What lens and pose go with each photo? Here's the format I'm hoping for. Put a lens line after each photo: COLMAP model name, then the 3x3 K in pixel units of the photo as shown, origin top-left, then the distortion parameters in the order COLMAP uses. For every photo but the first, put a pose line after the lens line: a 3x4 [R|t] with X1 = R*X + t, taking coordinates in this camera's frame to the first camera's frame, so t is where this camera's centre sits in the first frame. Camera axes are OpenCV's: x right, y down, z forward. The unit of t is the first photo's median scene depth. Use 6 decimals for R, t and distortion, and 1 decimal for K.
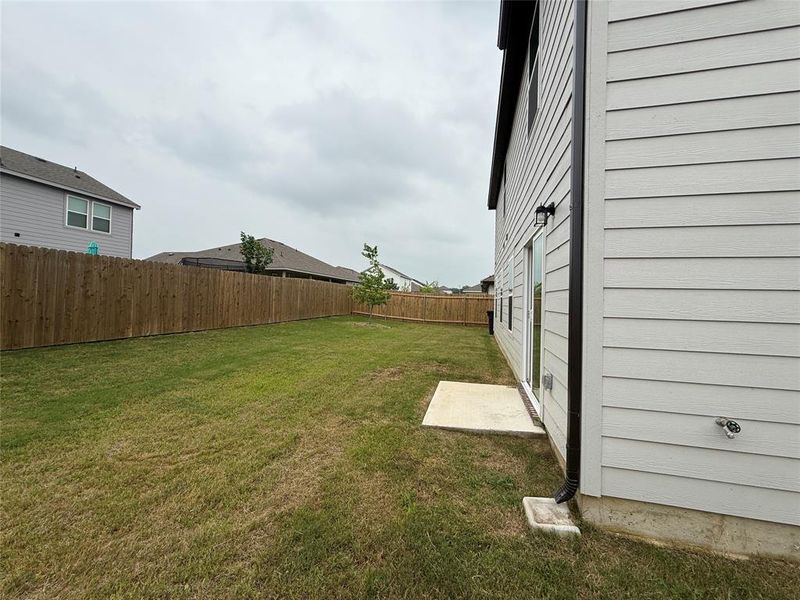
lens RADIAL K [[317.3, 0, 400.0], [0, 317.3, 300.0], [0, 0, 1]] dist [-0.000436, -0.000051]
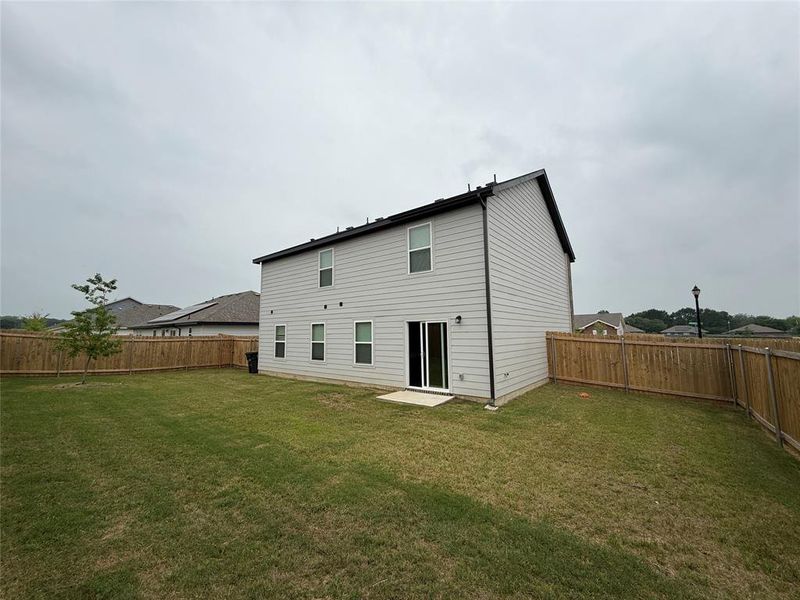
lens RADIAL K [[317.3, 0, 400.0], [0, 317.3, 300.0], [0, 0, 1]] dist [-0.000436, -0.000051]
pose [[0.421269, 0.069963, 0.904233, -0.382340], [0.017619, 0.996201, -0.085287, -0.033340], [-0.906765, 0.051860, 0.418436, 0.036874]]
